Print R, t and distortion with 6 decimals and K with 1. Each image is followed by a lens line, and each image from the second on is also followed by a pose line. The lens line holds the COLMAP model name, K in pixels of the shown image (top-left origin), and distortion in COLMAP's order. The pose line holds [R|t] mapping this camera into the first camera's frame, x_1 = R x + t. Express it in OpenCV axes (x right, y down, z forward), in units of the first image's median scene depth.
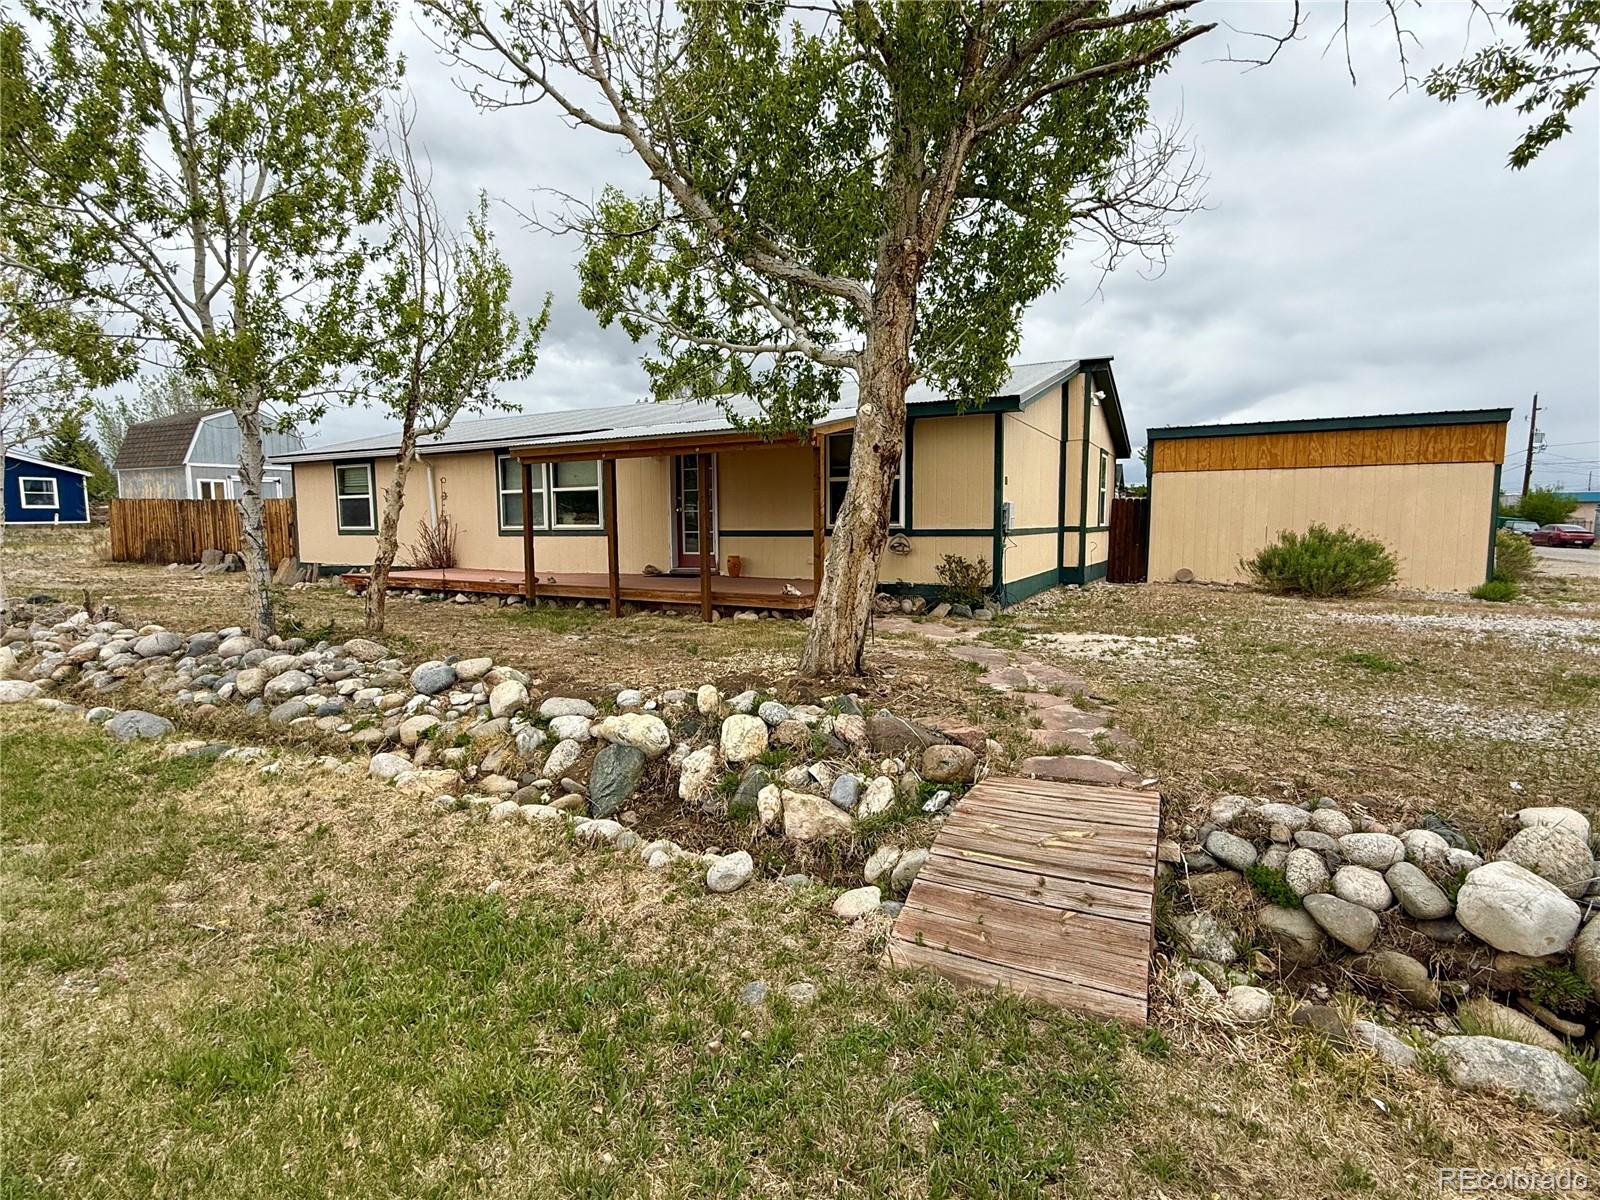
lens RADIAL K [[751.8, 0, 804.0], [0, 751.8, 601.3], [0, 0, 1]] dist [0.002409, 0.000082]
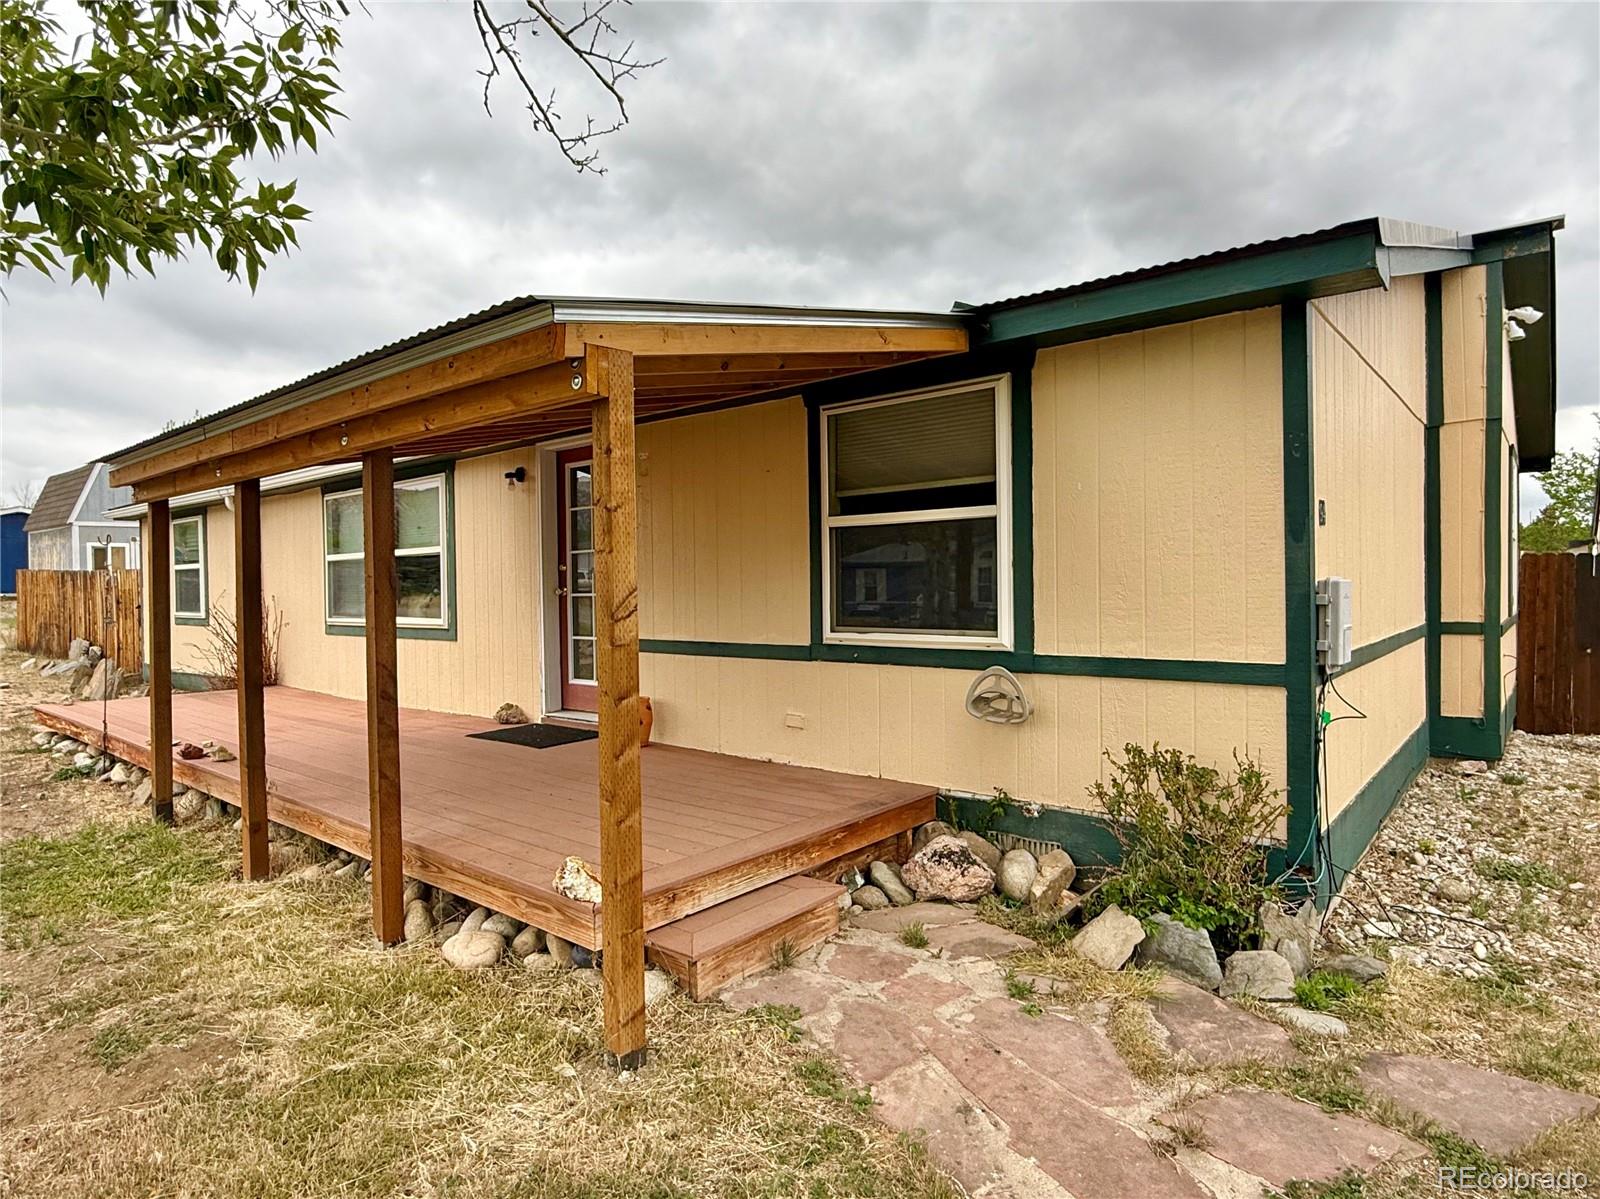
lens RADIAL K [[862.3, 0, 832.5], [0, 862.3, 595.6], [0, 0, 1]] dist [-0.003727, -0.000105]
pose [[0.980792, -0.003526, -0.195024, 0.129596], [-0.013670, 0.996136, -0.086755, -0.085943], [0.194576, 0.087754, 0.976954, 0.577544]]
